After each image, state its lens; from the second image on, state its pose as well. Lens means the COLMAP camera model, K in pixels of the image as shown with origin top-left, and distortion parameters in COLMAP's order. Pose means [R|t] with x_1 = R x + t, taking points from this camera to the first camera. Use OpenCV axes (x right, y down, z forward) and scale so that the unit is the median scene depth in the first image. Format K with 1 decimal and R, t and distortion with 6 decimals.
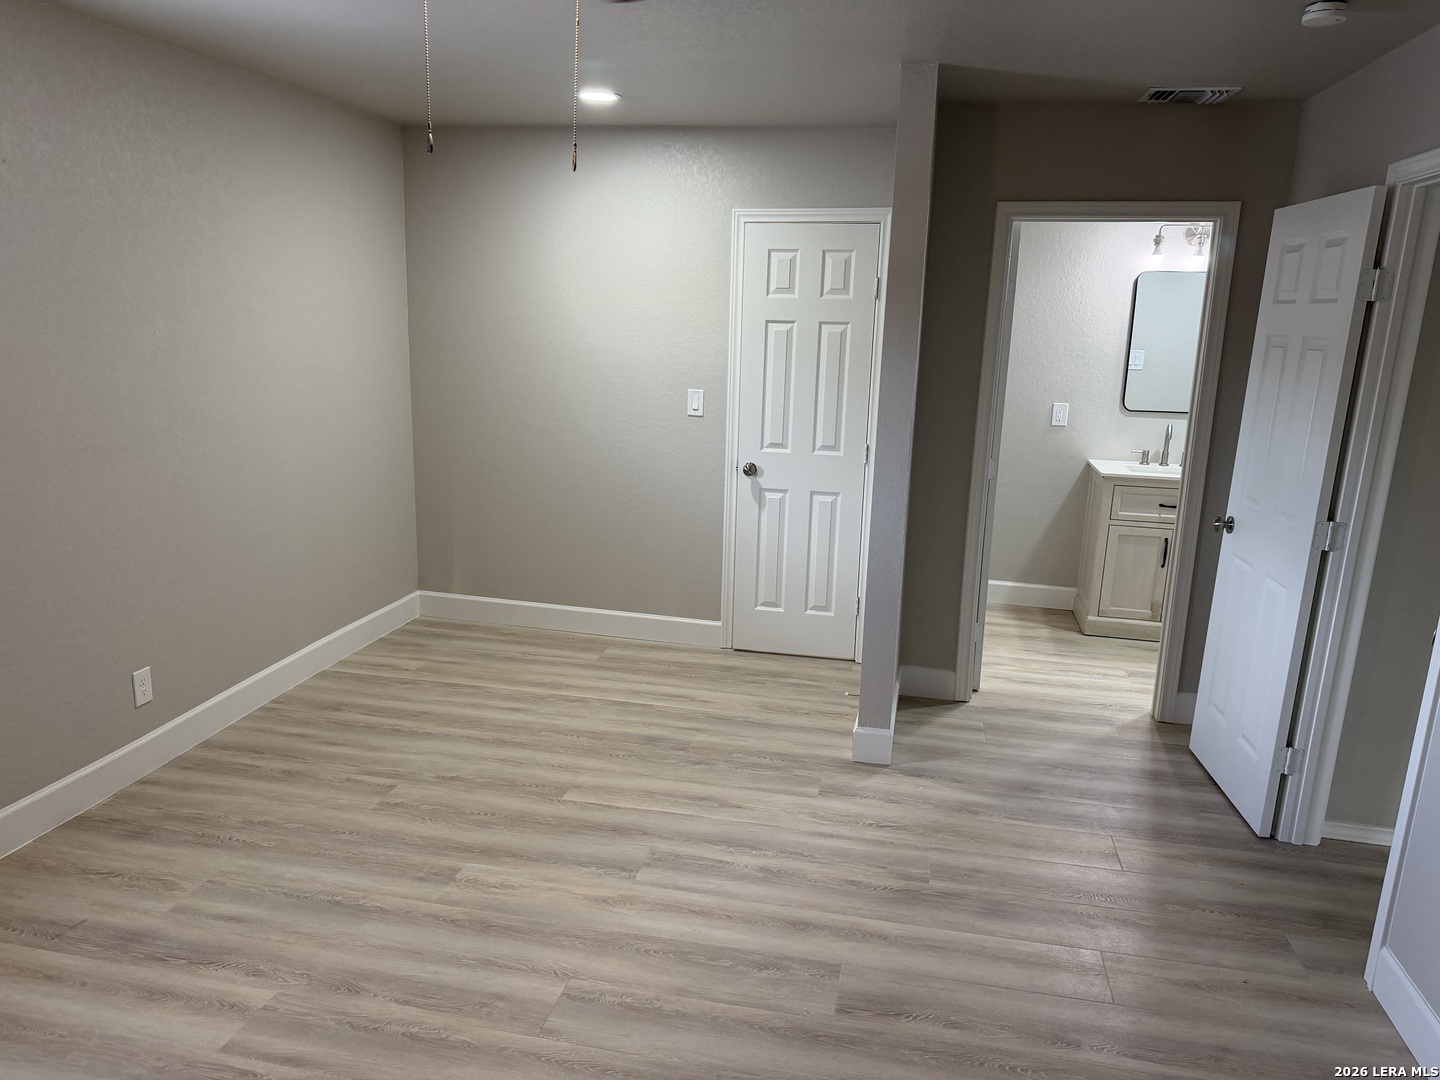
lens RADIAL K [[1019.4, 0, 720.8], [0, 1019.4, 541.2], [0, 0, 1]] dist [0.004842, -0.004988]
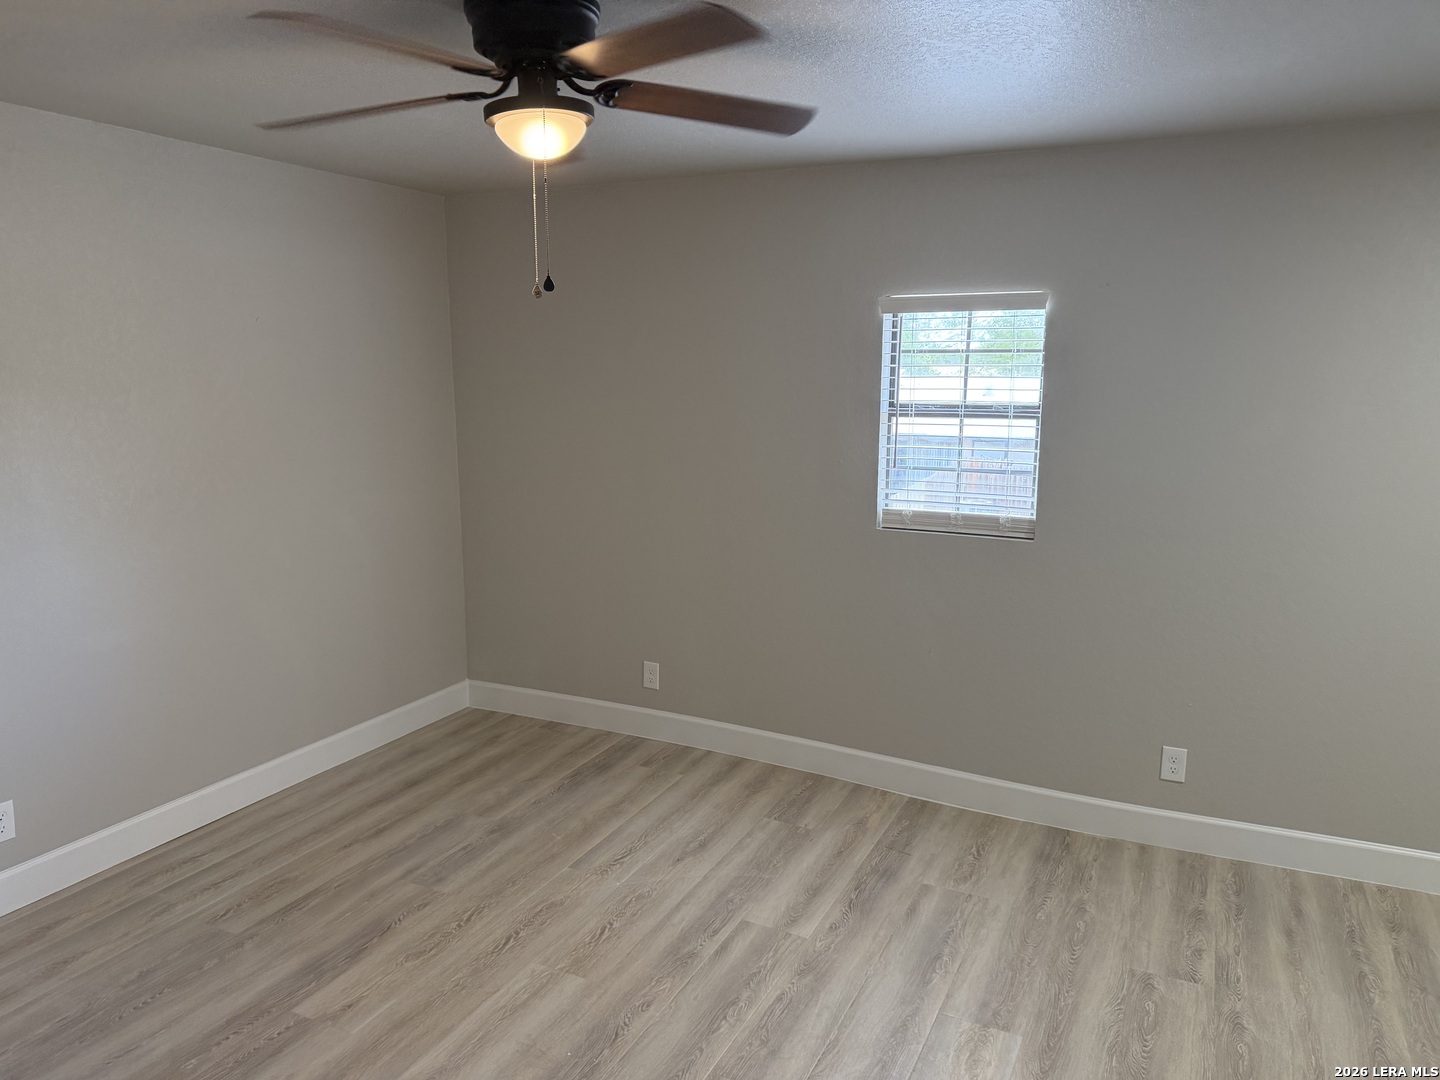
lens RADIAL K [[1019.4, 0, 720.0], [0, 1019.4, 540.2], [0, 0, 1]] dist [0.004842, -0.004988]
pose [[-0.265464, 0.113194, -0.957453, 0.564188], [-0.221177, 0.959449, 0.174754, -0.167258], [0.938408, 0.258157, -0.229663, 0.822851]]
